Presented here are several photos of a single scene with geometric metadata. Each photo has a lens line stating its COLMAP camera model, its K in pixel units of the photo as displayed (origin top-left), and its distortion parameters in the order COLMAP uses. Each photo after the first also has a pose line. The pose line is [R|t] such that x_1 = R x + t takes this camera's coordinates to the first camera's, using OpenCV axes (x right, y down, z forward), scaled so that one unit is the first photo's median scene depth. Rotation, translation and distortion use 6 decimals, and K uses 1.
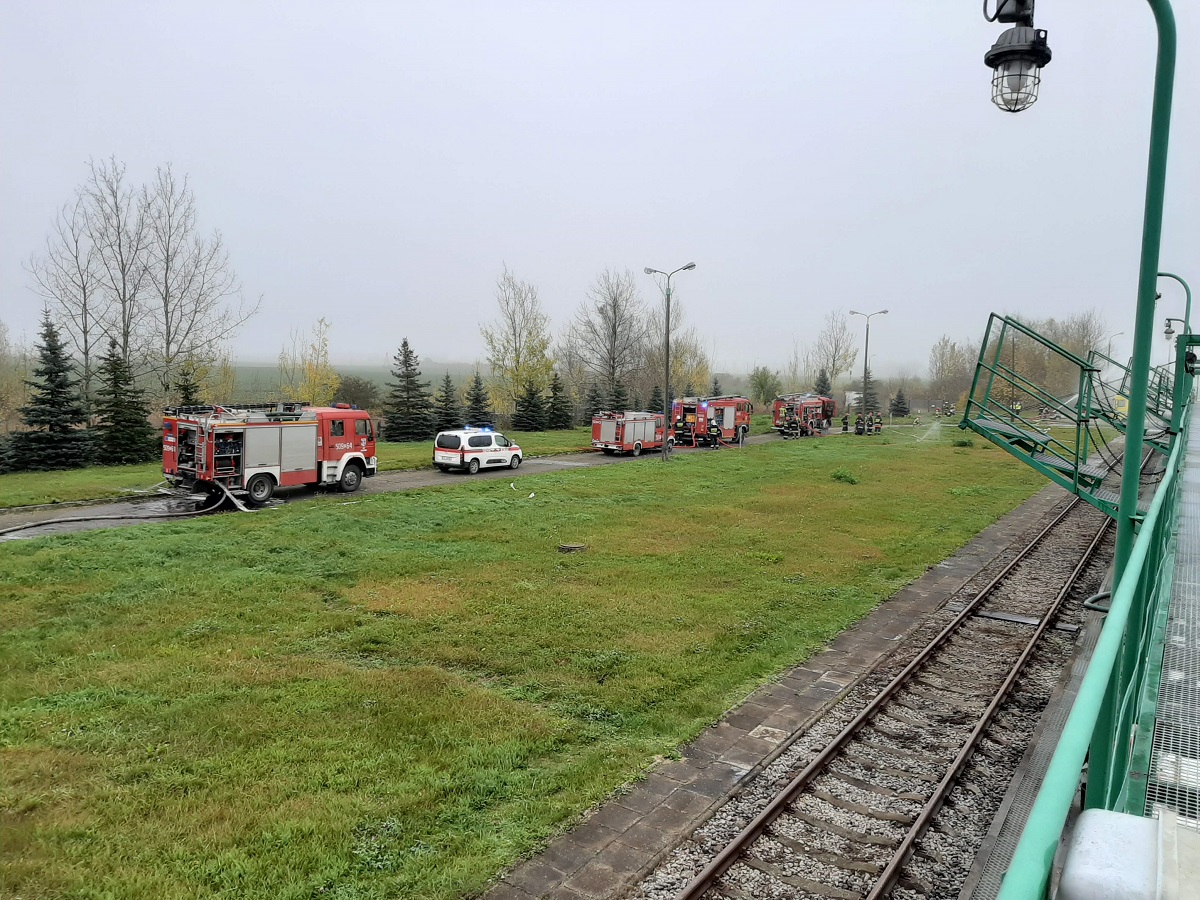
lens RADIAL K [[890.9, 0, 600.0], [0, 890.9, 450.0], [0, 0, 1]] dist [0.084910, -0.000052]
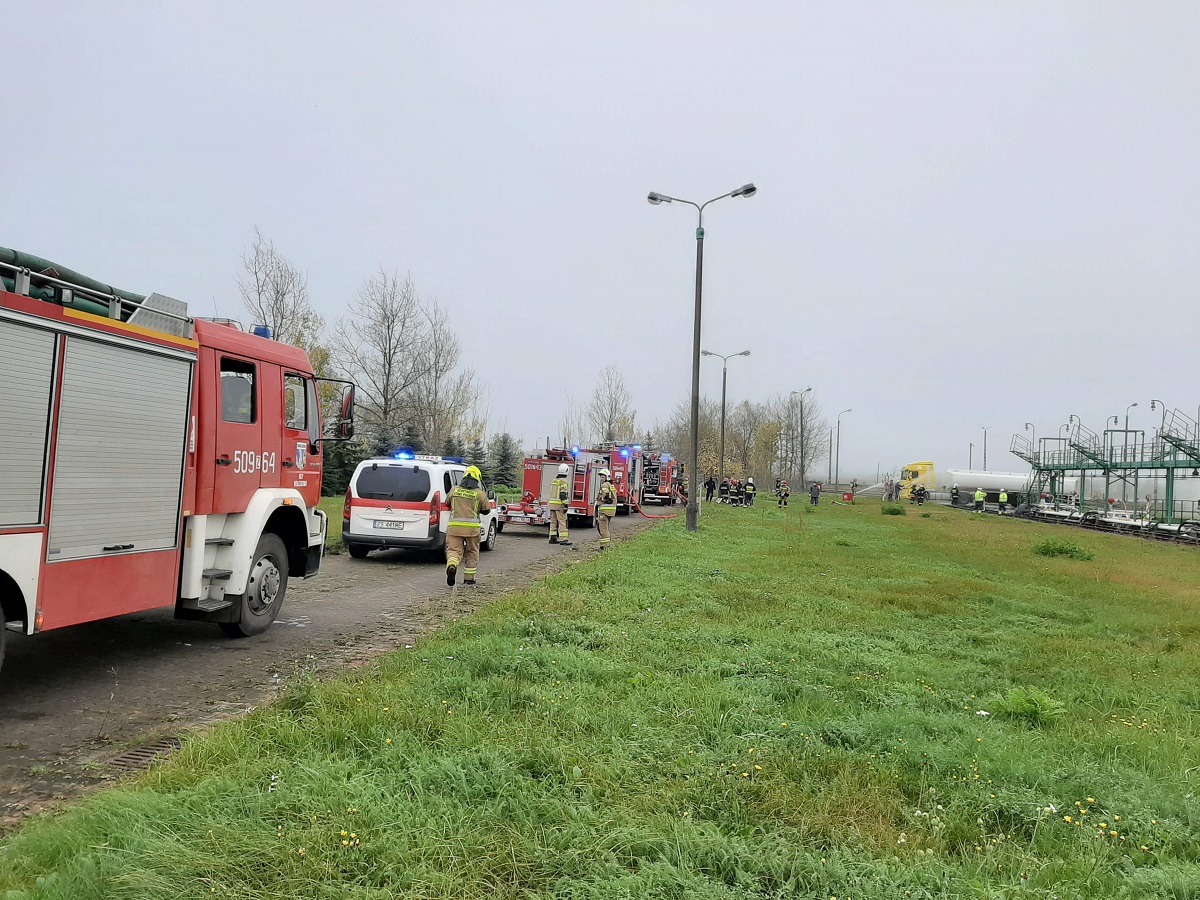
lens RADIAL K [[890.9, 0, 600.0], [0, 890.9, 450.0], [0, 0, 1]] dist [0.084910, -0.000052]
pose [[0.905416, 0.018047, 0.424141, -0.300070], [0.025917, 0.994883, -0.097656, 0.020379], [-0.423733, 0.099412, 0.900315, 0.701160]]
